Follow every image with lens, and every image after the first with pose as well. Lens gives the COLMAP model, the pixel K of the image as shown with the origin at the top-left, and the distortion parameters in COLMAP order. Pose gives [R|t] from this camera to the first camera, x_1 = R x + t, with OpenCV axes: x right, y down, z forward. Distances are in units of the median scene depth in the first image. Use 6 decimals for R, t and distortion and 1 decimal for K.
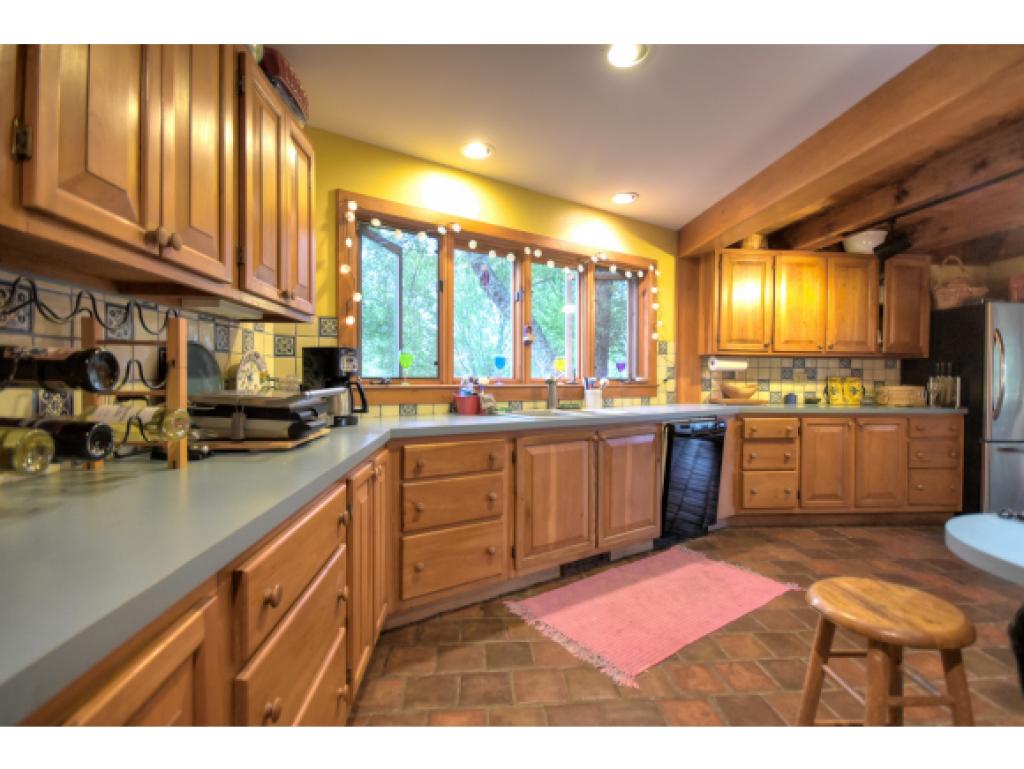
lens RADIAL K [[480.6, 0, 512.0], [0, 480.6, 384.5], [0, 0, 1]] dist [0.002701, -0.000019]
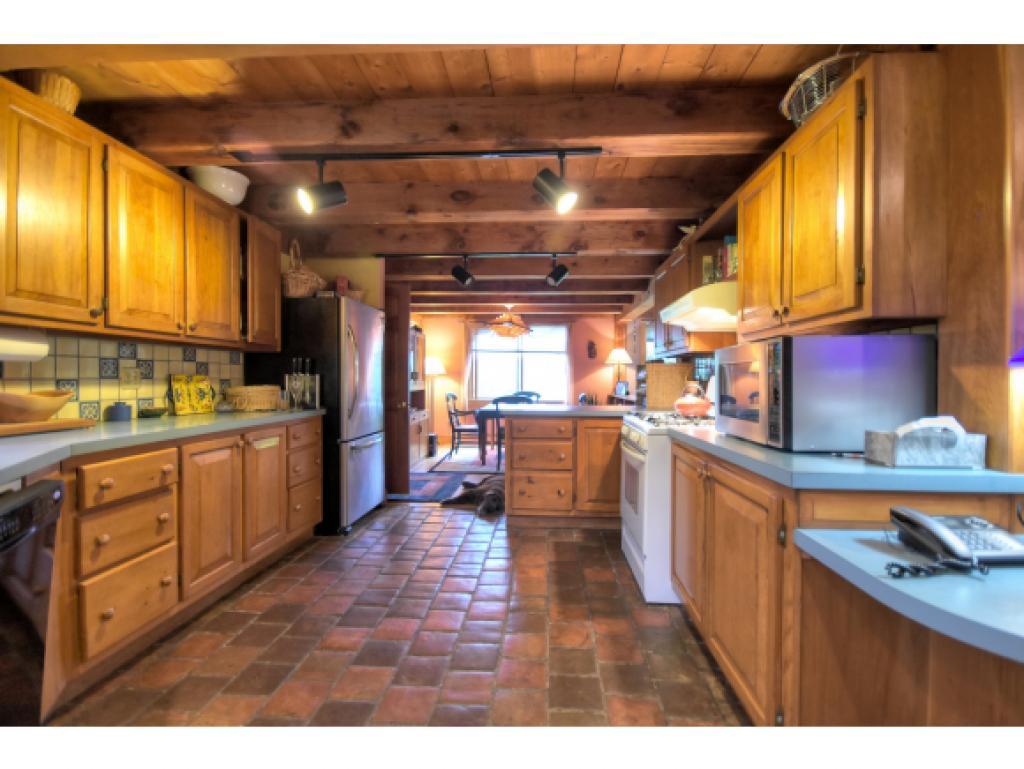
lens RADIAL K [[480.6, 0, 512.0], [0, 480.6, 384.5], [0, 0, 1]] dist [0.002701, -0.000019]
pose [[0.142717, -0.020899, 0.989543, 0.082403], [0.012494, 0.999735, 0.019313, -0.009453], [-0.989685, 0.009607, 0.142941, 0.485132]]
